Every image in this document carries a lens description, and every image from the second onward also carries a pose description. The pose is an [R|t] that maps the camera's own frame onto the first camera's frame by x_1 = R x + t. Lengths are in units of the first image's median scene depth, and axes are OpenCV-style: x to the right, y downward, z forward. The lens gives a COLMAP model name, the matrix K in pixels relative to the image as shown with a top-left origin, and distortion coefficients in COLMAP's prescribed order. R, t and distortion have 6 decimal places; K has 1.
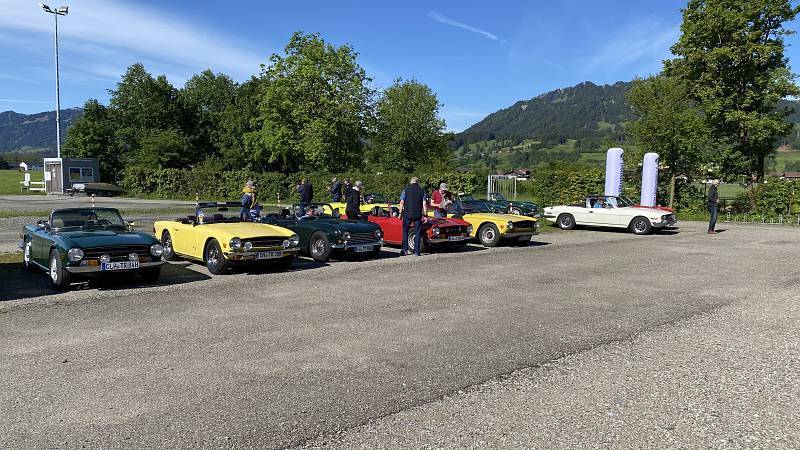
lens RADIAL K [[607.4, 0, 404.0], [0, 607.4, 223.5], [0, 0, 1]] dist [0.051906, -0.061185]
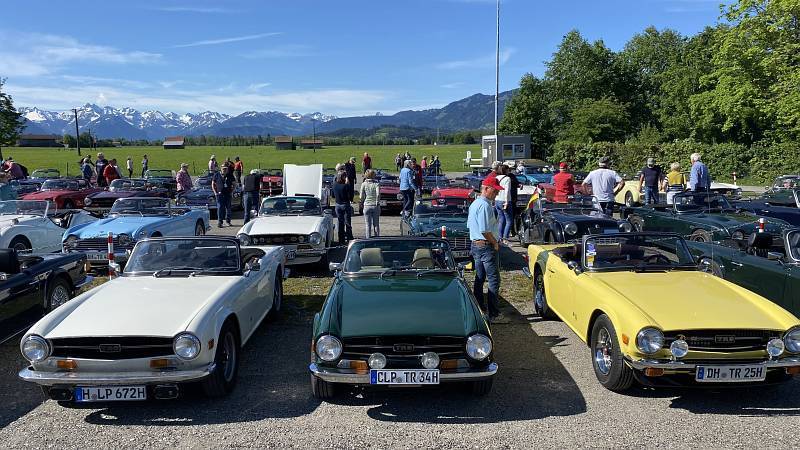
lens RADIAL K [[607.4, 0, 404.0], [0, 607.4, 223.5], [0, 0, 1]] dist [0.051906, -0.061185]
pose [[0.772044, 0.056627, -0.633042, -0.029480], [-0.024601, 0.997939, 0.059265, -0.016304], [0.635093, -0.030181, 0.771846, 0.117621]]
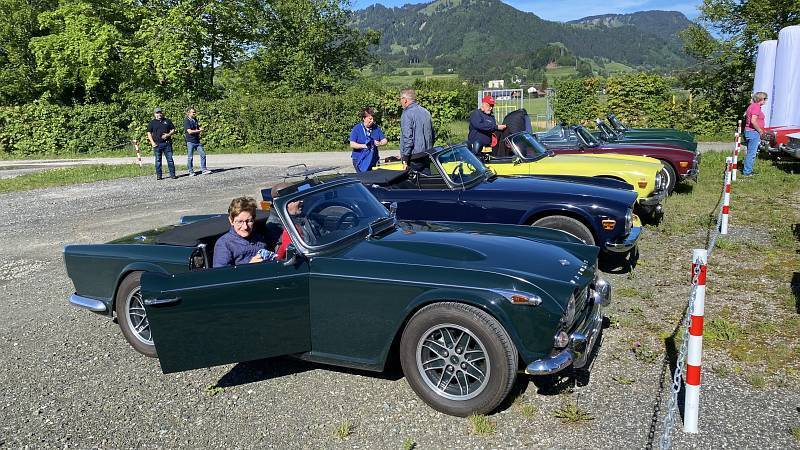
lens RADIAL K [[607.4, 0, 404.0], [0, 607.4, 223.5], [0, 0, 1]] dist [0.051906, -0.061185]
pose [[0.947947, -0.109377, 0.299053, -0.107992], [0.073656, 0.989004, 0.128243, -0.020398], [-0.309791, -0.099541, 0.945580, 0.287166]]
